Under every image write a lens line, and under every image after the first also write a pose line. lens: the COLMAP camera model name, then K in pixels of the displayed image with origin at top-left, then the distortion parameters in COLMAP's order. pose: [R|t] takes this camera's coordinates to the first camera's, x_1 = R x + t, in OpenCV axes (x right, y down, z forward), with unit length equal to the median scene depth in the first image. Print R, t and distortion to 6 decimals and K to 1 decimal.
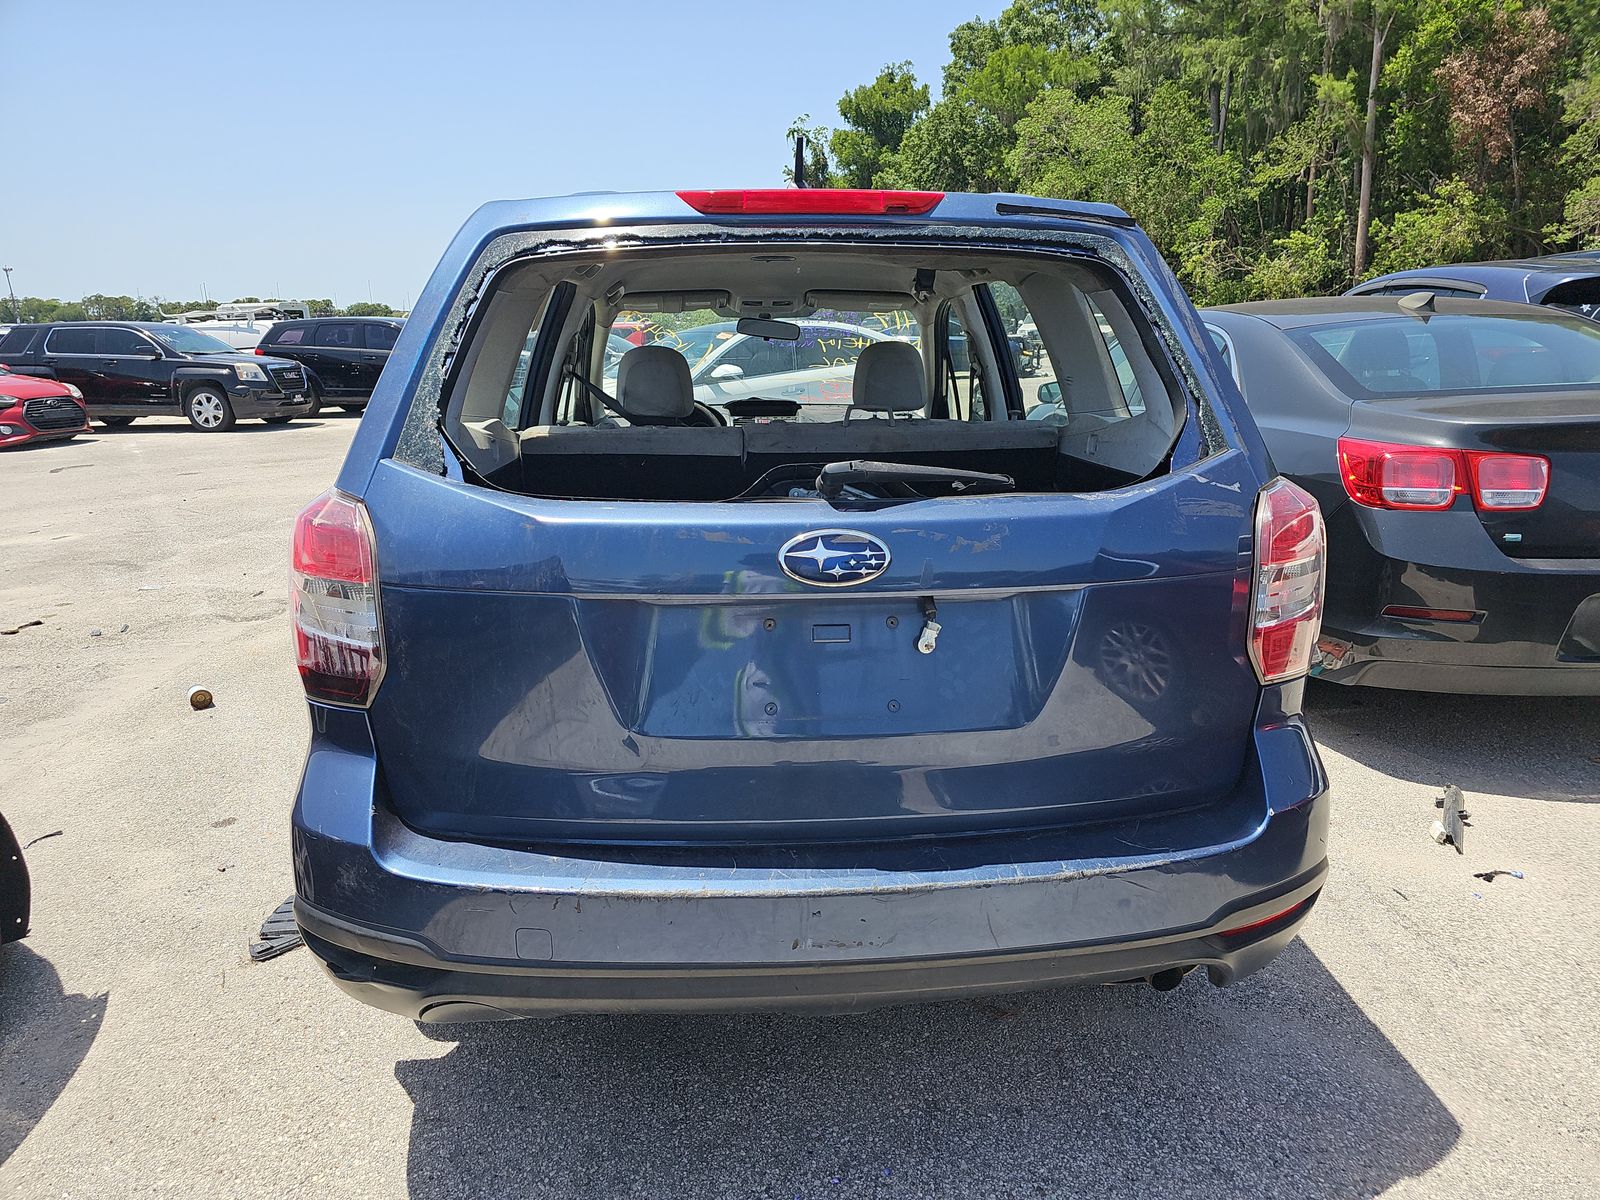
lens RADIAL K [[1066.2, 0, 816.7], [0, 1066.2, 627.8], [0, 0, 1]] dist [0.037477, -0.031563]
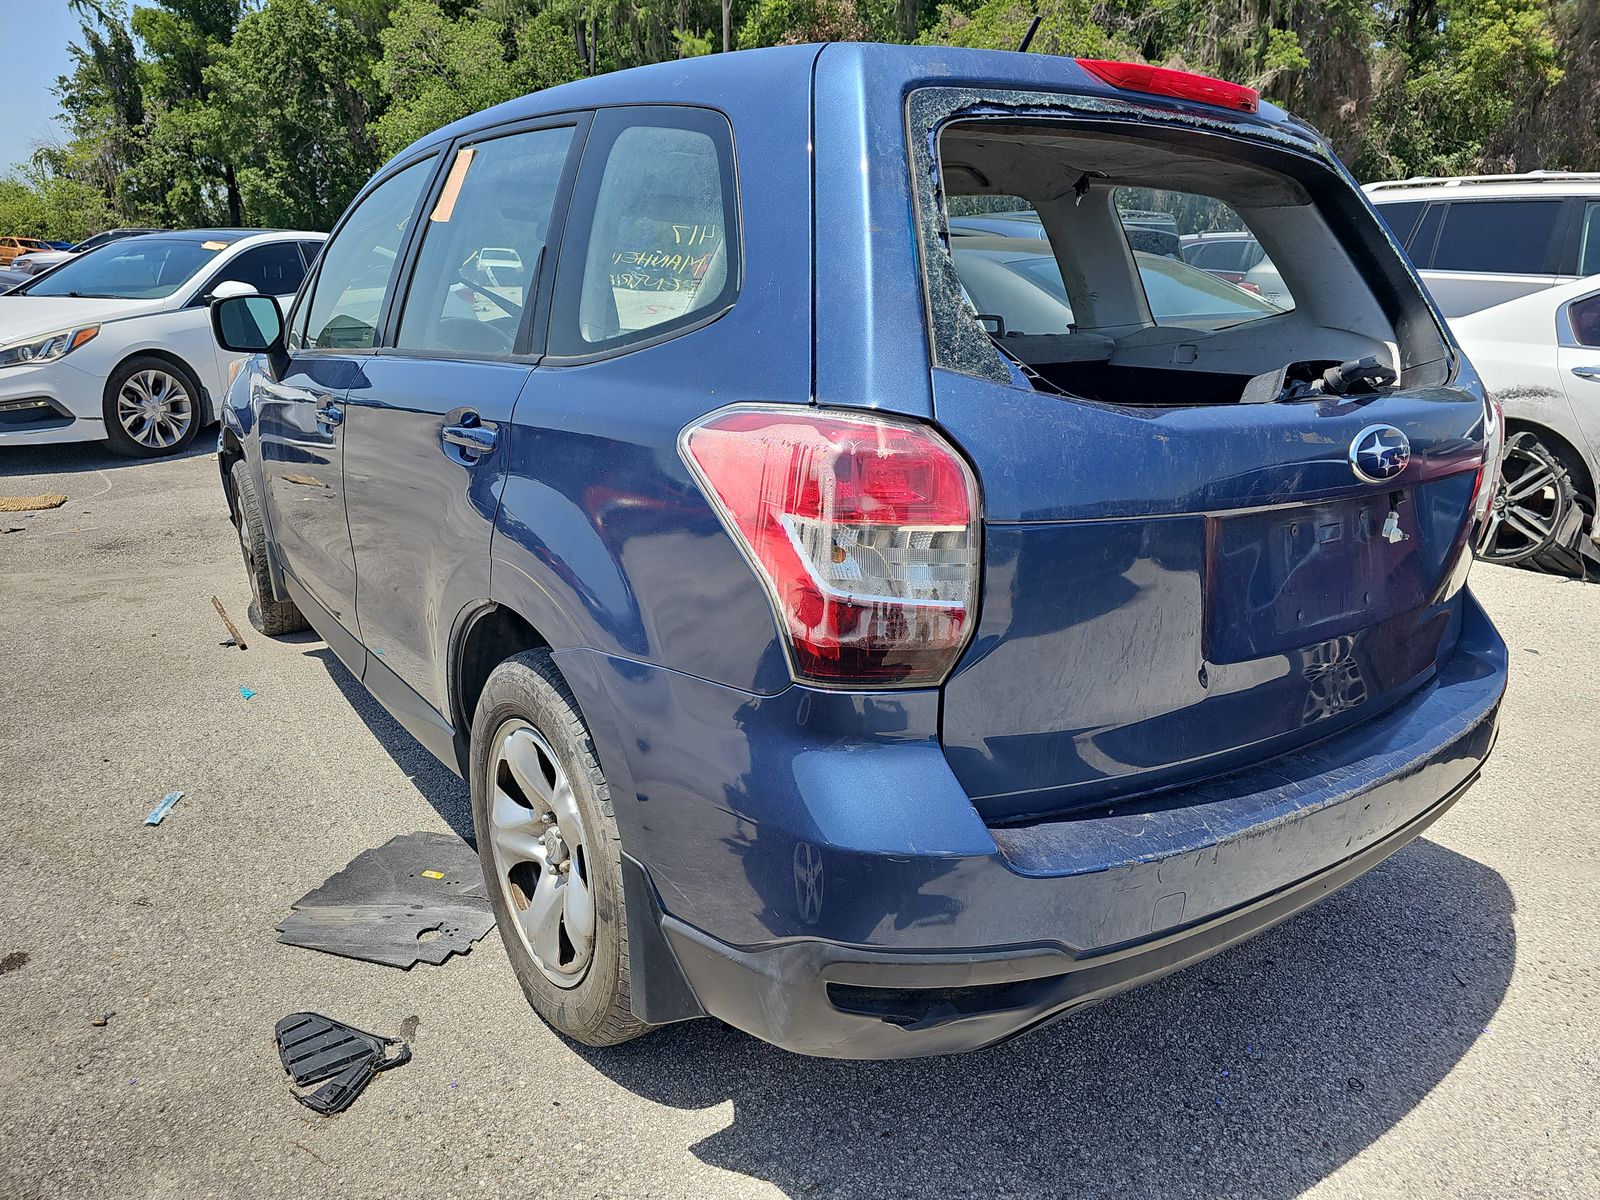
lens RADIAL K [[1065.3, 0, 800.0], [0, 1065.3, 600.0], [0, 0, 1]] dist [0.039562, -0.022076]
pose [[0.851085, -0.122880, 0.510446, -0.839016], [0.106862, 0.992417, 0.060731, -0.041387], [-0.514038, 0.002860, 0.857763, 0.354697]]
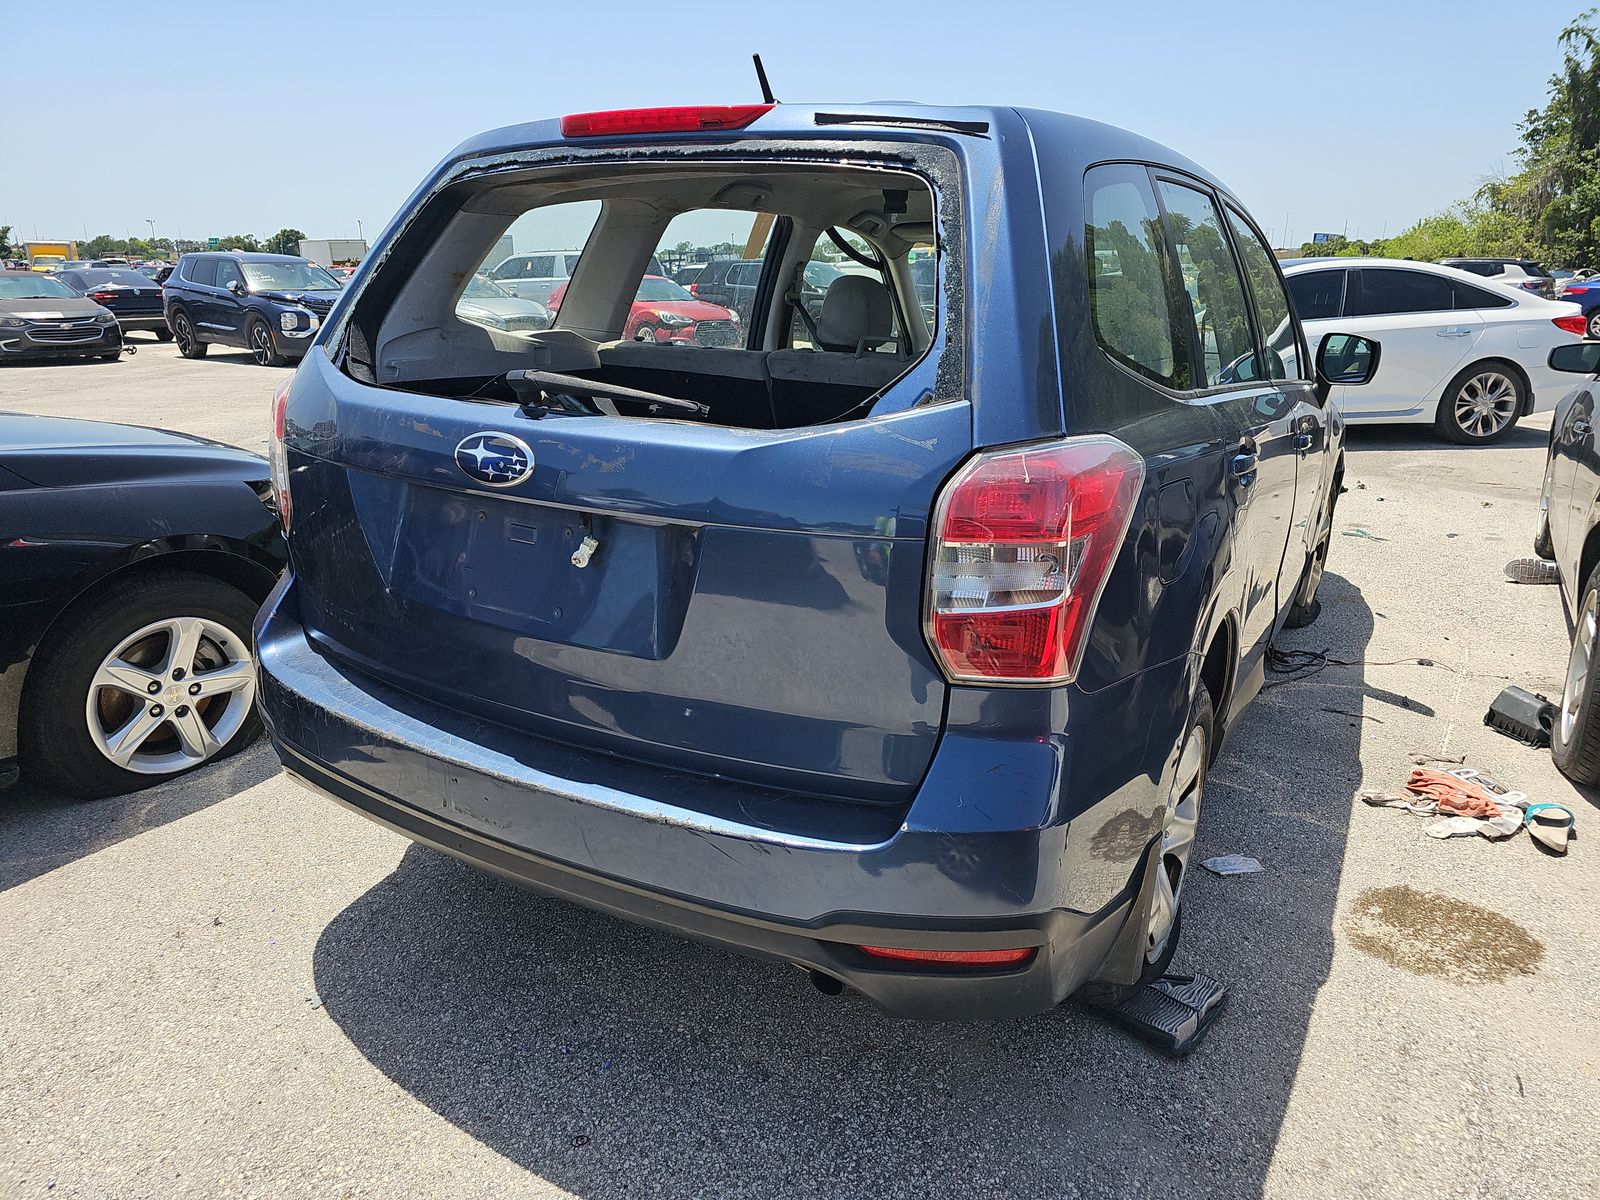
lens RADIAL K [[1064.6, 0, 800.0], [0, 1064.6, 600.0], [0, 0, 1]] dist [0.095346, -0.083745]
pose [[0.819931, 0.186829, -0.541118, 0.752919], [-0.174272, 0.981843, 0.074930, -0.052188], [0.545292, 0.032864, 0.837602, 0.230292]]
